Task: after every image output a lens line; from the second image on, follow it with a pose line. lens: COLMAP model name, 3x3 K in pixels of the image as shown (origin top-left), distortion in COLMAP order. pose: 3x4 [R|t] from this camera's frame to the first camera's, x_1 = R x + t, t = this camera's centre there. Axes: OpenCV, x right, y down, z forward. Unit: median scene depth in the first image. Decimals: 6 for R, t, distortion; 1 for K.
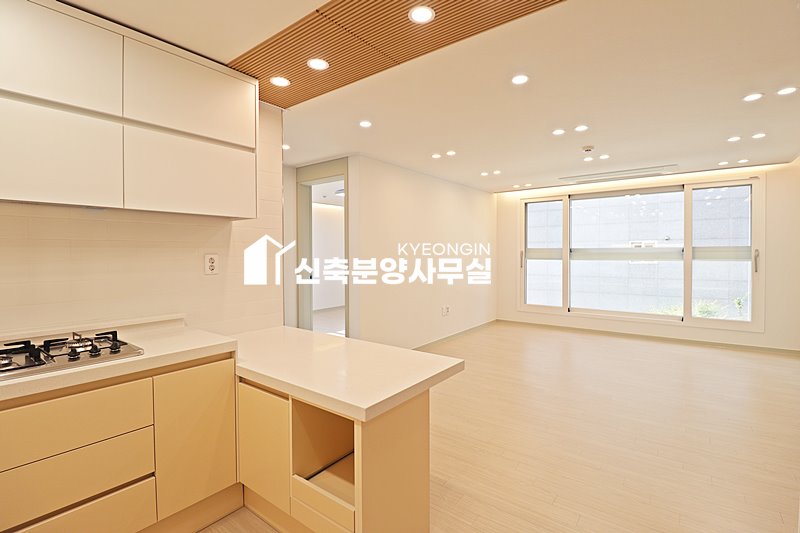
lens RADIAL K [[371.4, 0, 403.5], [0, 371.4, 258.4], [0, 0, 1]] dist [-0.006401, -0.009926]
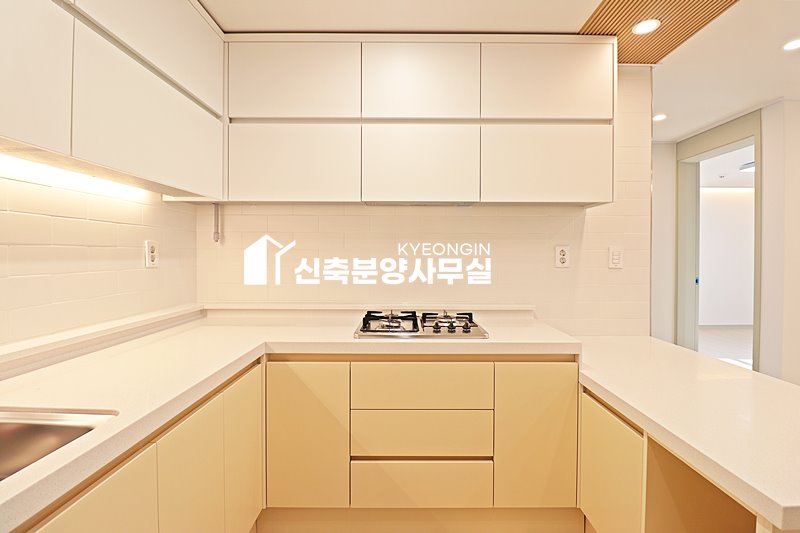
lens RADIAL K [[371.4, 0, 404.7], [0, 371.4, 258.2], [0, 0, 1]] dist [-0.006401, -0.009926]
pose [[0.603145, 0.012899, -0.797527, -0.006709], [-0.017680, 0.999840, 0.002800, 0.012996], [0.797436, 0.012412, 0.603276, 0.065315]]
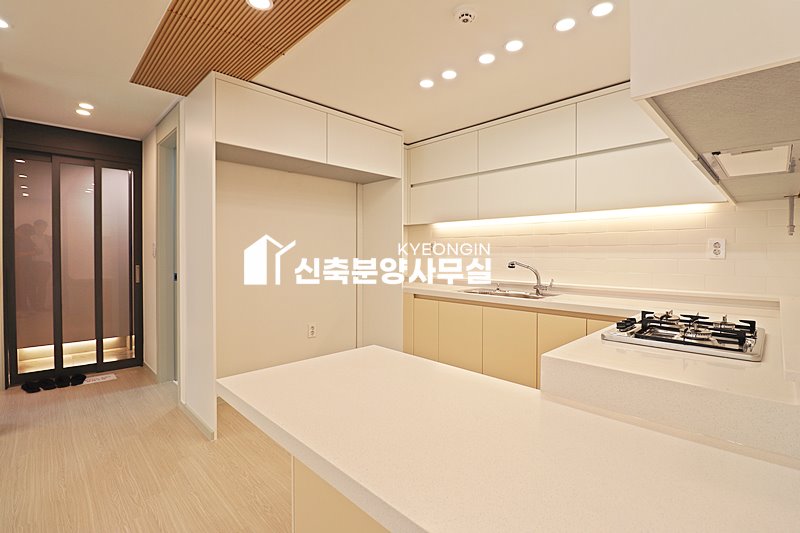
lens RADIAL K [[371.4, 0, 404.7], [0, 371.4, 260.9], [0, 0, 1]] dist [-0.006401, -0.009926]
pose [[-0.989051, 0.001522, 0.147569, -0.126431], [0.006385, 0.999452, 0.032488, 0.011378], [-0.147438, 0.033075, -0.988518, 0.717551]]
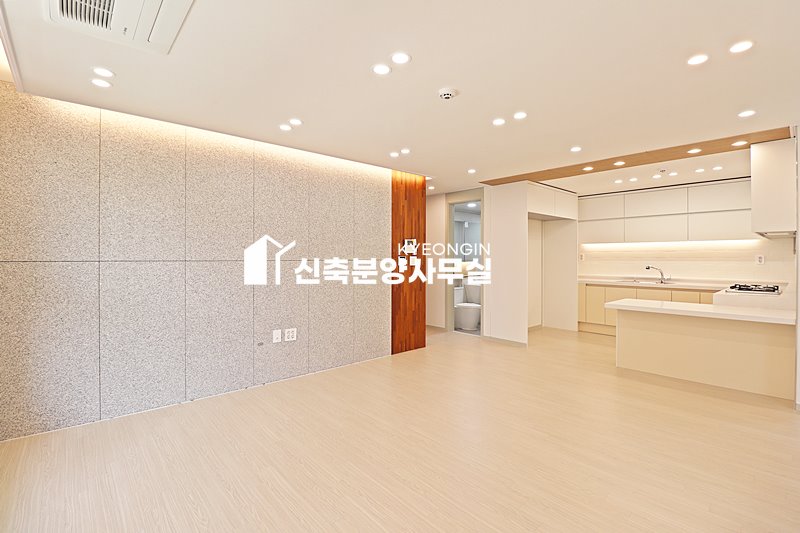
lens RADIAL K [[371.4, 0, 403.5], [0, 371.4, 255.9], [0, 0, 1]] dist [-0.006401, -0.009926]
pose [[-0.982068, 0.005876, 0.188436, 0.410607], [0.007380, 0.999946, 0.007280, -0.015656], [-0.188383, 0.008540, -0.982058, 1.492988]]
